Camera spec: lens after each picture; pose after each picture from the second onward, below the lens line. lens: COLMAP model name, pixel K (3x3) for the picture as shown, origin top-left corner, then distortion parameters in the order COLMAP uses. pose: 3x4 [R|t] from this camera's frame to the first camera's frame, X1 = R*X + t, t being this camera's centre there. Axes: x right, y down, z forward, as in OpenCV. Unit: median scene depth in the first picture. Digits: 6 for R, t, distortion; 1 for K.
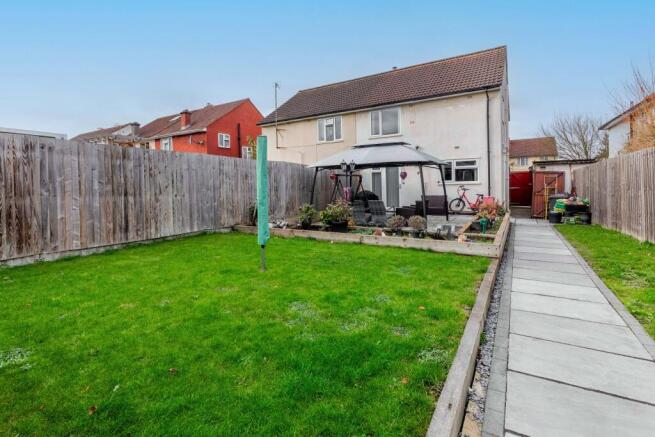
lens RADIAL K [[309.9, 0, 325.9], [0, 309.9, 188.5], [0, 0, 1]] dist [0.000939, 0.000012]
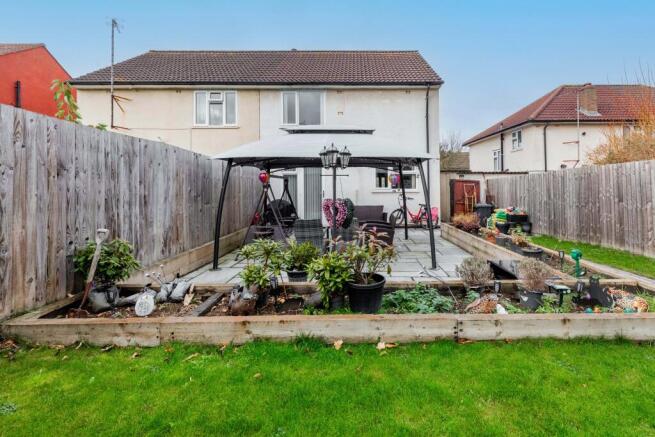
lens RADIAL K [[309.9, 0, 361.9], [0, 309.9, 179.8], [0, 0, 1]] dist [0.001927, 0.000778]
pose [[0.837841, 0.030248, 0.545076, -0.116714], [-0.005594, 0.998887, -0.046832, -0.007950], [-0.545886, 0.036189, 0.837077, 0.371382]]
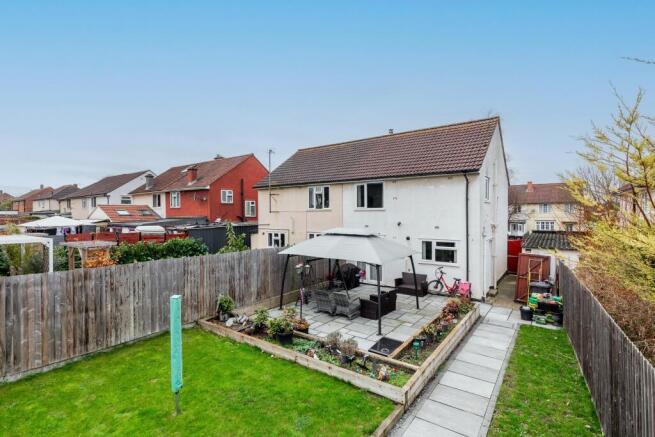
lens RADIAL K [[312.5, 0, 319.4], [0, 312.5, 219.6], [0, 0, 1]] dist [0.000240, -0.000544]
pose [[0.996068, 0.016770, -0.086996, 0.144776], [-0.017085, 0.999850, -0.002883, -0.160723], [0.086934, 0.004358, 0.996205, -0.031236]]
